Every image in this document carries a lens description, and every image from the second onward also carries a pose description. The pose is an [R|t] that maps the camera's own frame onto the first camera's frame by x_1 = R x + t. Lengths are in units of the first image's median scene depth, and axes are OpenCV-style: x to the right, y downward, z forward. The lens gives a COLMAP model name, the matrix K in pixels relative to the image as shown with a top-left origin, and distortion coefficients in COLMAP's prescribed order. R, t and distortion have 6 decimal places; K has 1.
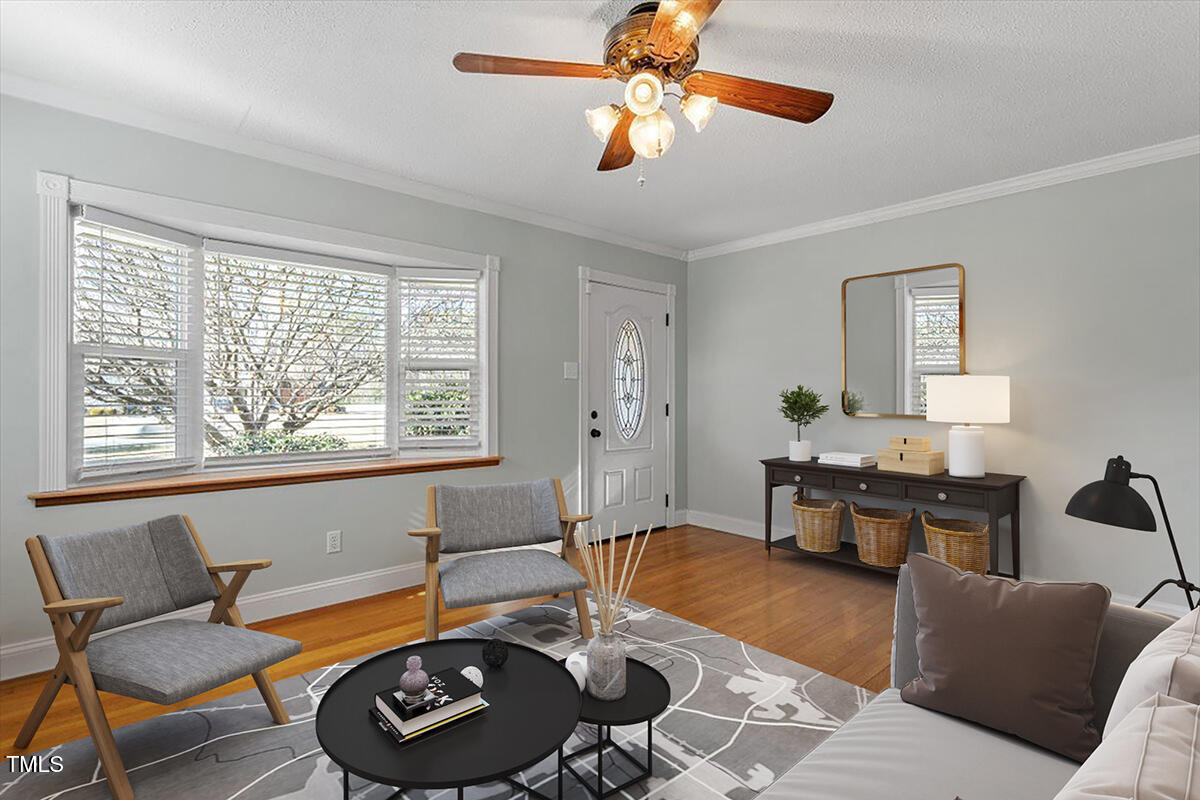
lens RADIAL K [[578.8, 0, 599.1], [0, 578.8, 394.0], [0, 0, 1]] dist [-0.008355, 0.005593]
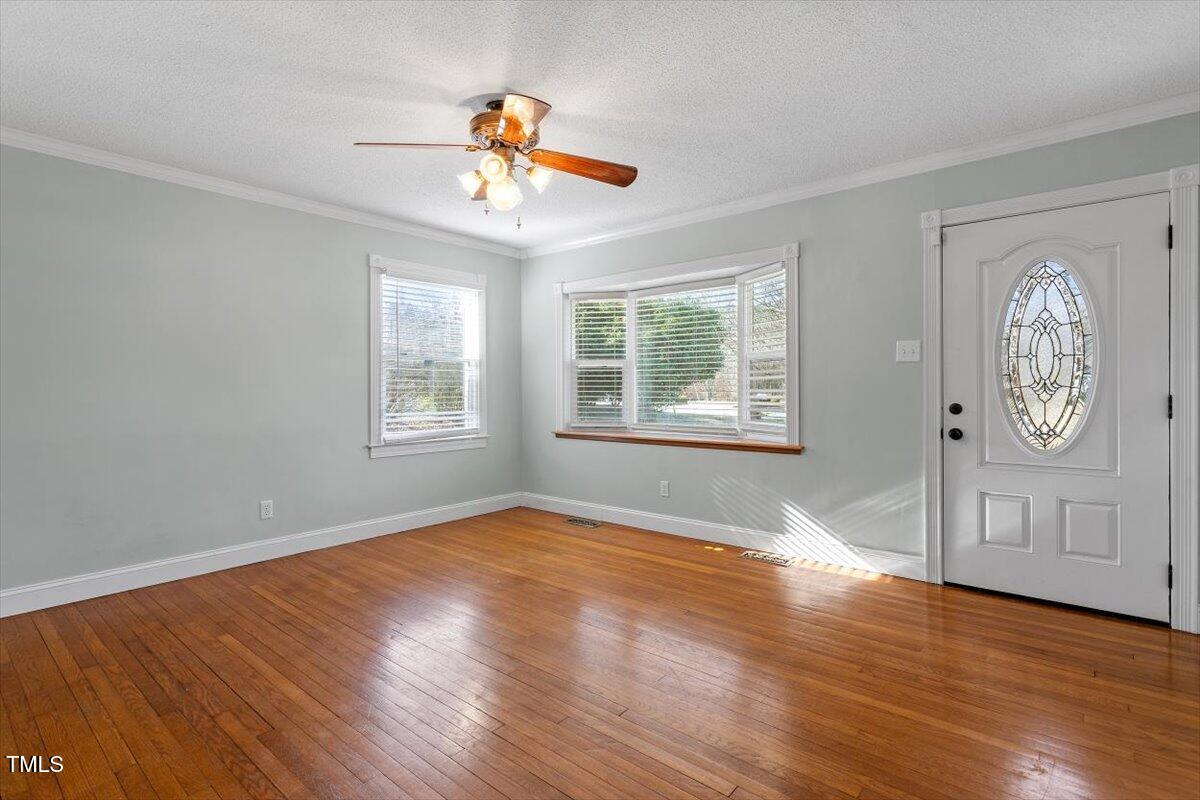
lens RADIAL K [[578.8, 0, 592.8], [0, 578.8, 394.1], [0, 0, 1]] dist [-0.008355, 0.005593]
pose [[0.130305, 0.007166, -0.991448, 0.667499], [0.006853, 0.999943, 0.008128, 0.008773], [0.991450, -0.007854, 0.130249, 0.467532]]
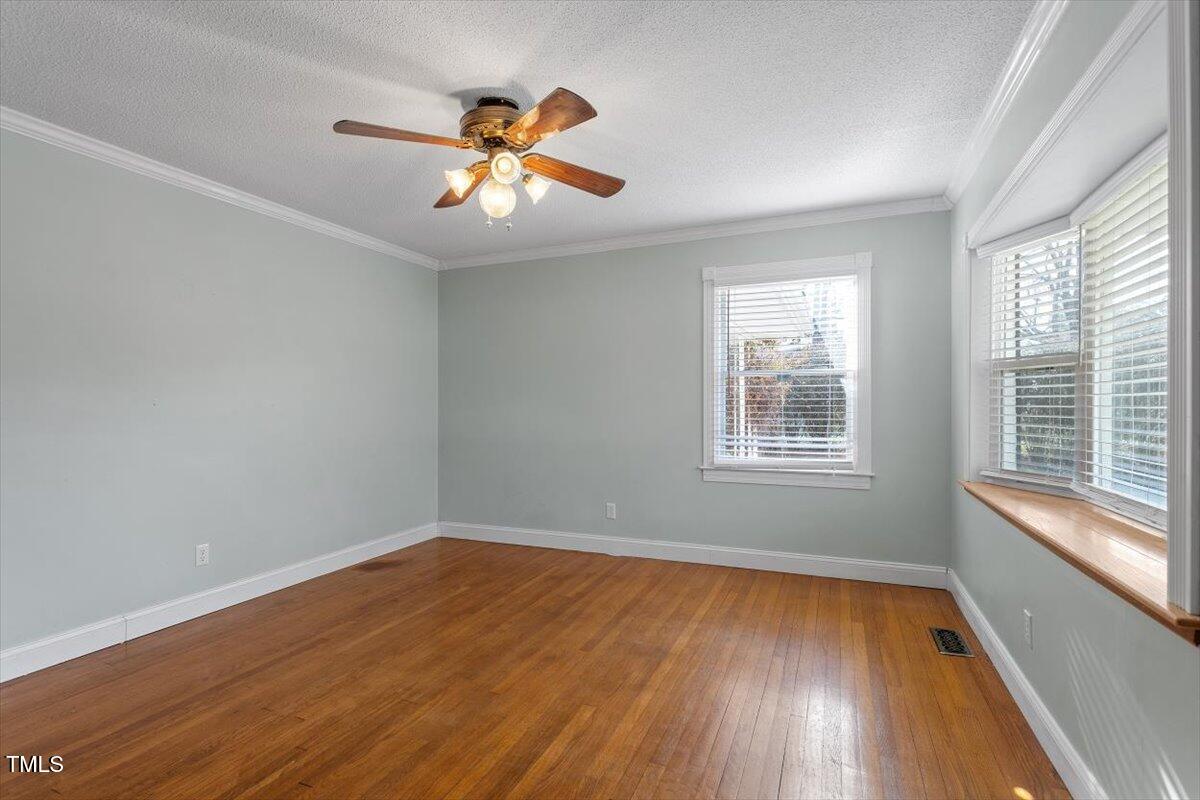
lens RADIAL K [[578.8, 0, 593.4], [0, 578.8, 405.7], [0, 0, 1]] dist [-0.008355, 0.005593]
pose [[-0.909392, 0.000699, -0.415938, 0.211625], [0.001974, 0.999995, -0.002635, 0.003241], [0.415934, -0.003217, -0.909389, 0.991135]]
